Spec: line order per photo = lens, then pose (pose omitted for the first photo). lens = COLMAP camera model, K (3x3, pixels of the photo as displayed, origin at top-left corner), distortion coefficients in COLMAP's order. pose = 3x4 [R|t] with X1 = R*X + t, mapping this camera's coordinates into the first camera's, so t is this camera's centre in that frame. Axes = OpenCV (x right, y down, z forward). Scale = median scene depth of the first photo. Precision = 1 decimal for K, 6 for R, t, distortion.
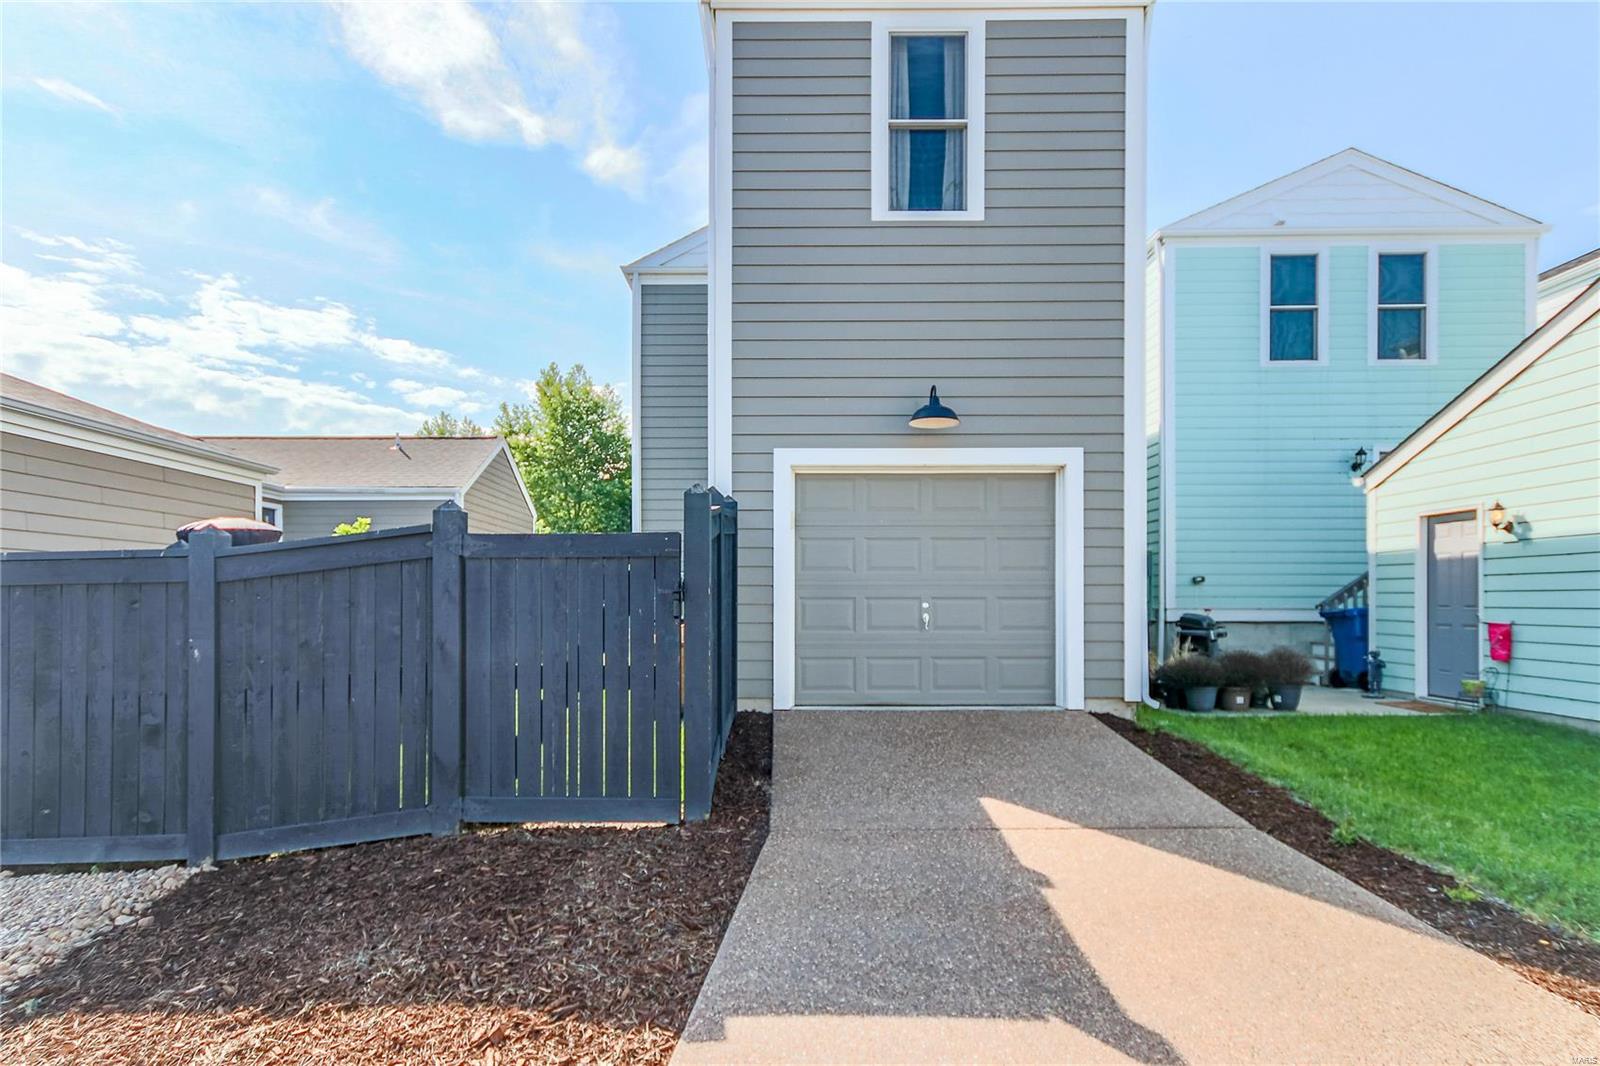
lens RADIAL K [[840.4, 0, 797.5], [0, 840.4, 600.1], [0, 0, 1]] dist [0.018927, 0.000044]
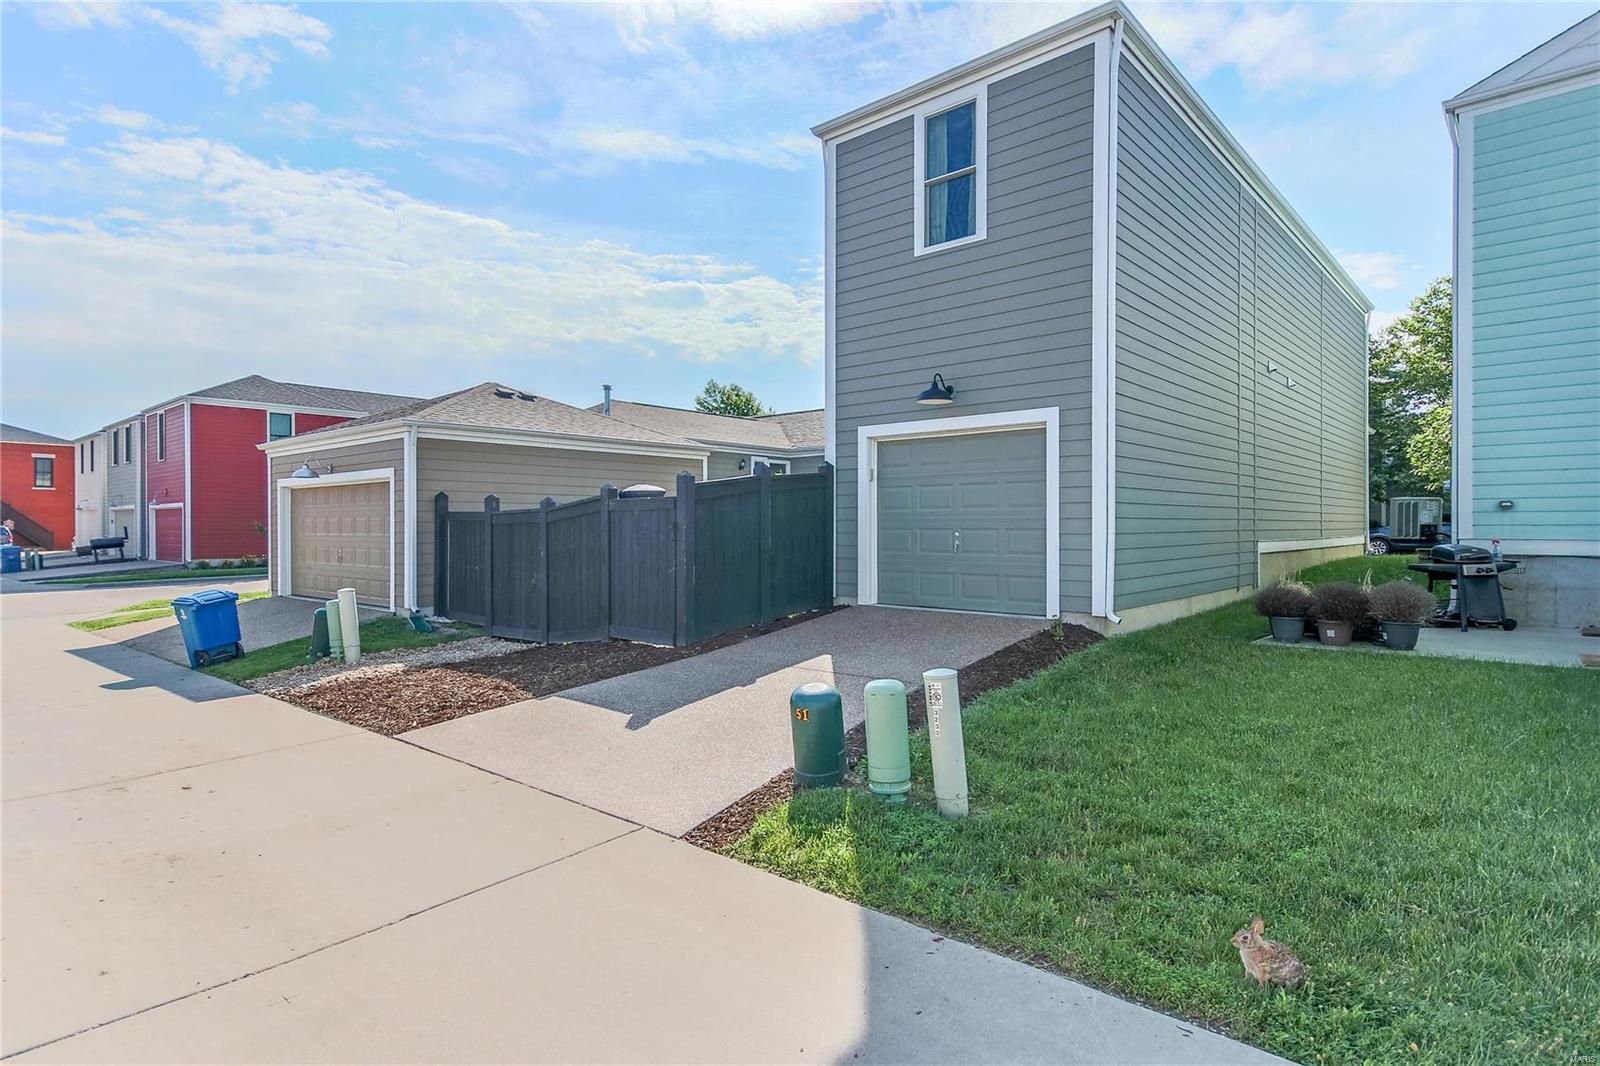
lens RADIAL K [[832.1, 0, 800.0], [0, 832.1, 533.0], [0, 0, 1]] dist [0.016012, 0.000138]
pose [[0.752114, 0.006217, -0.659003, 0.847856], [0.001193, 0.999941, 0.010795, -0.010615], [0.659031, -0.008905, 0.752063, -0.159042]]
